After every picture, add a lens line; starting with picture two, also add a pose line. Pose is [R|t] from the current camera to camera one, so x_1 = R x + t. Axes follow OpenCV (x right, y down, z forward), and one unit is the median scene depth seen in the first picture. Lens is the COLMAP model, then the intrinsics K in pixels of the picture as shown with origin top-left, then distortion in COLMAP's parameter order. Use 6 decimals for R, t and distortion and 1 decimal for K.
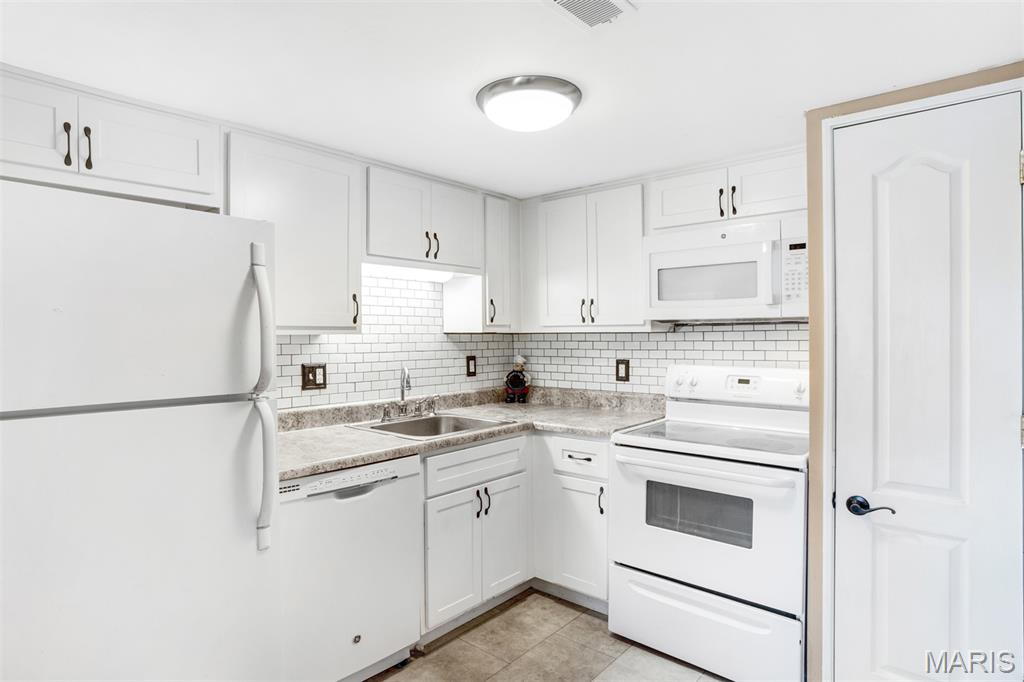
lens RADIAL K [[570.2, 0, 479.4], [0, 570.2, 339.9], [0, 0, 1]] dist [-0.002295, 0.000970]
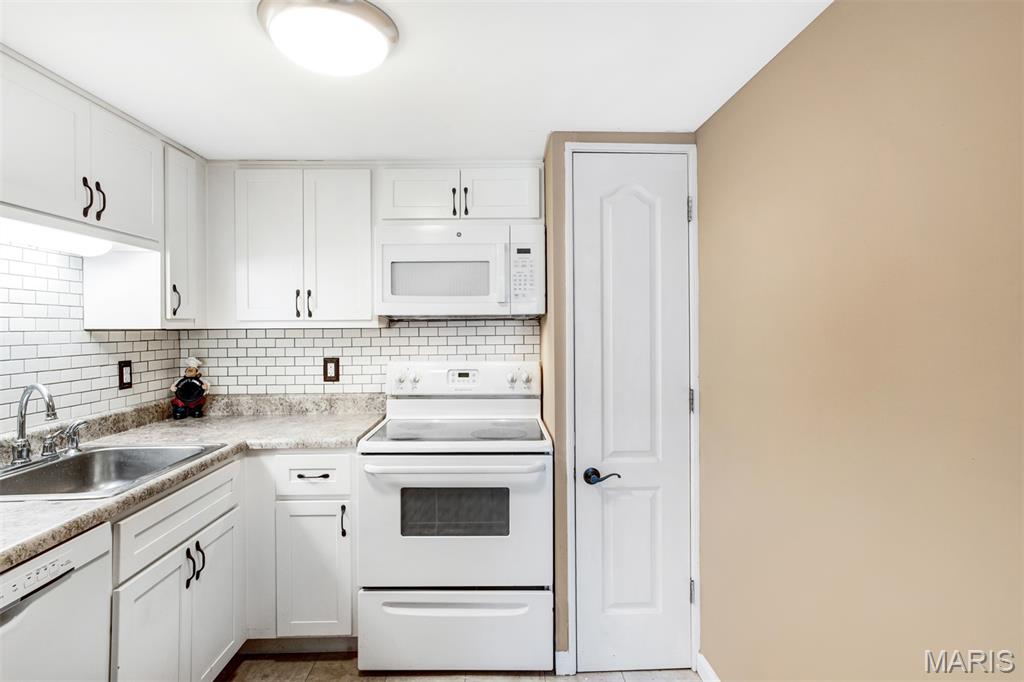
lens RADIAL K [[540.8, 0, 491.2], [0, 540.8, 326.9], [0, 0, 1]] dist [0.011212, 0.001691]
pose [[0.743290, -0.000764, 0.668969, -0.166547], [0.009386, 0.999913, -0.009286, -0.005647], [-0.668904, 0.013181, 0.743232, 0.217460]]
